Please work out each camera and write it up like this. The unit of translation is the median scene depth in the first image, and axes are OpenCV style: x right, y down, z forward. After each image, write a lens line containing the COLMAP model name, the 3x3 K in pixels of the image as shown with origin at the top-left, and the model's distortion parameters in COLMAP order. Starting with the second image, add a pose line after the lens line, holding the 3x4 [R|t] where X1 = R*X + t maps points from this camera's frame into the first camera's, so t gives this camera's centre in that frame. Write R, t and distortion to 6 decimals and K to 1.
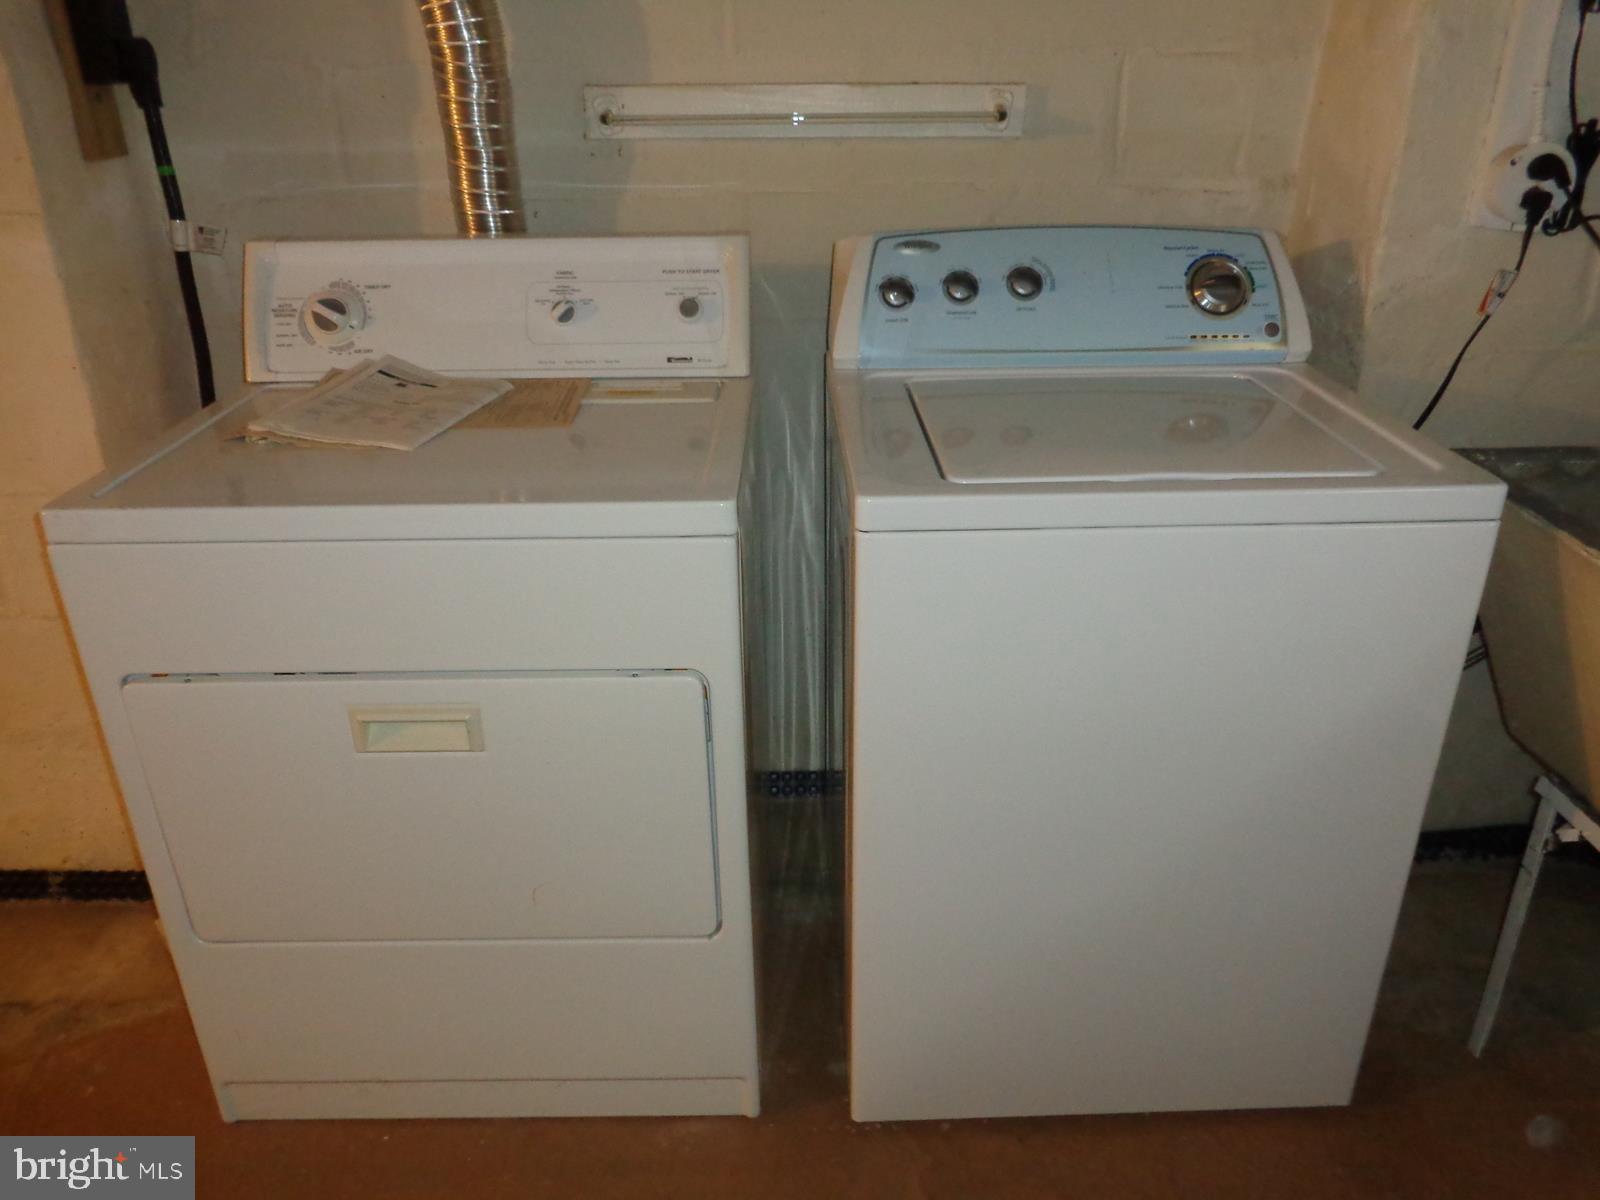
lens RADIAL K [[1191.1, 0, 811.6], [0, 1191.1, 601.3], [0, 0, 1]] dist [-0.004908, -0.003725]
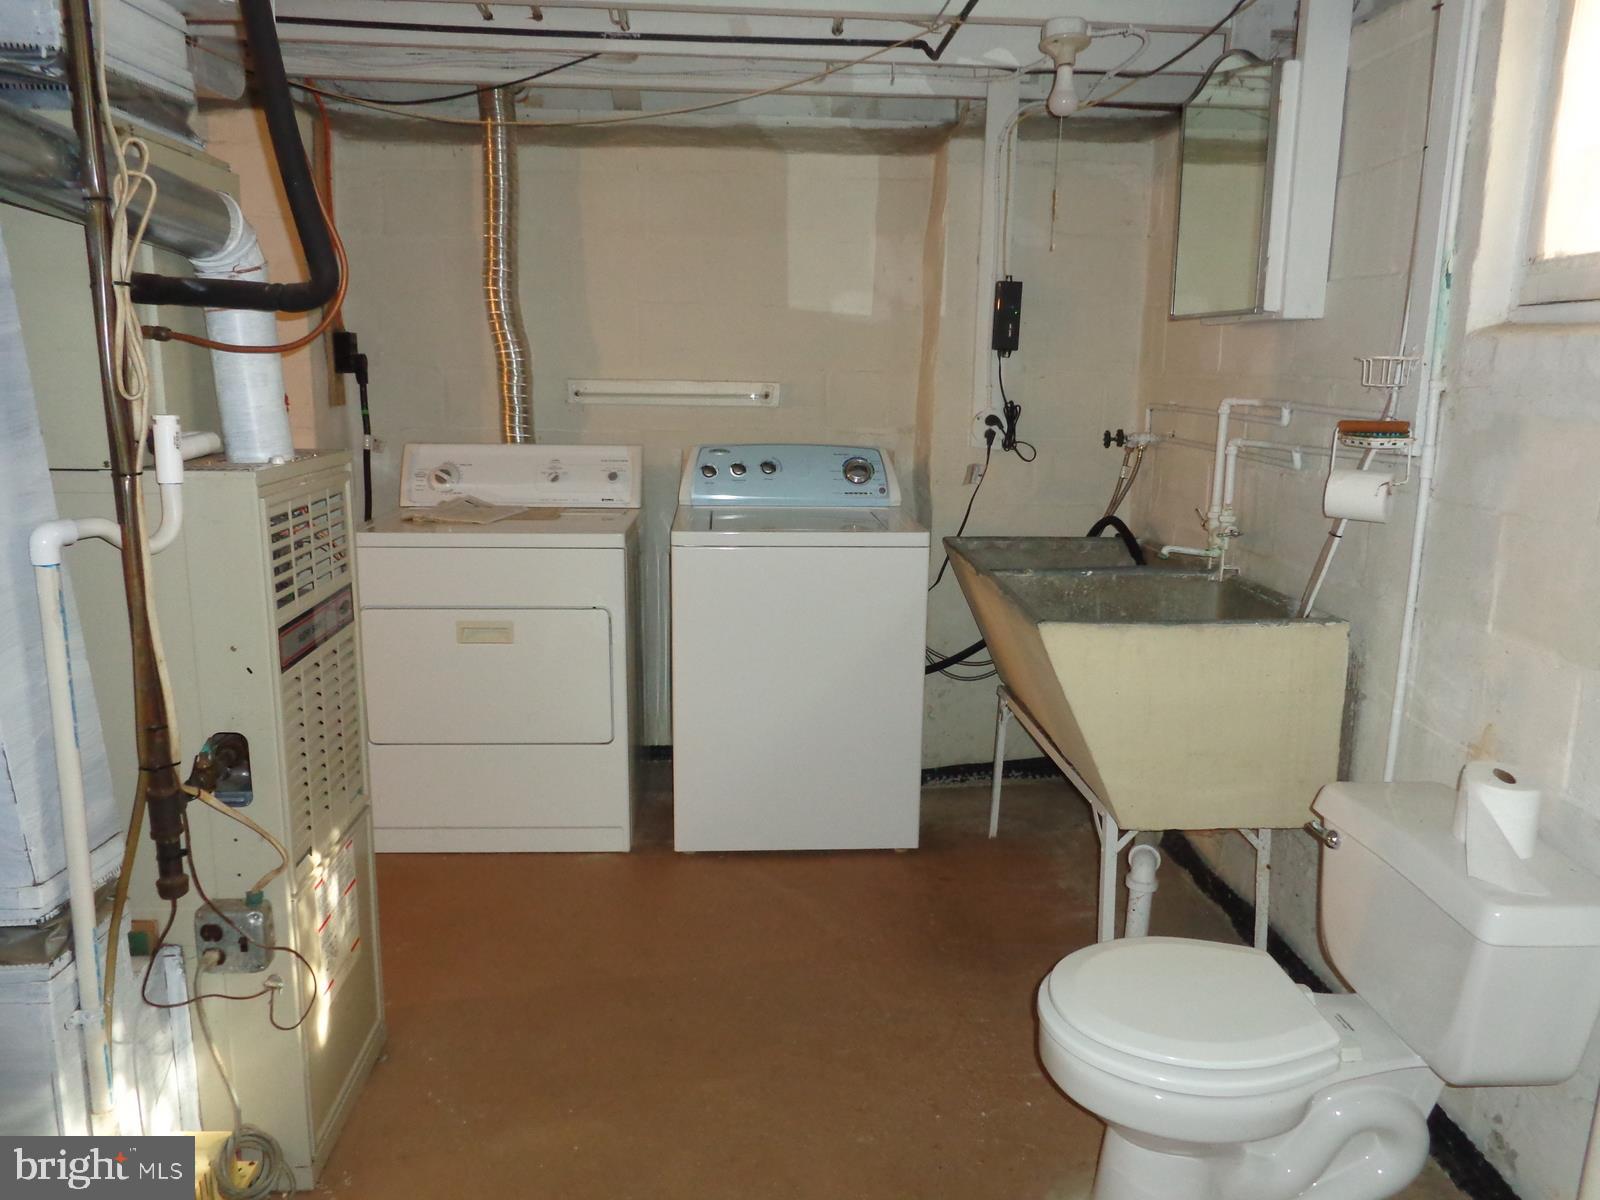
lens RADIAL K [[1191.1, 0, 802.5], [0, 1191.1, 602.9], [0, 0, 1]] dist [-0.004908, -0.003725]
pose [[0.999159, 0.014435, 0.038392, 0.160462], [-0.005327, 0.973767, -0.227484, 0.462336], [-0.040668, 0.227088, 0.973025, -1.051555]]
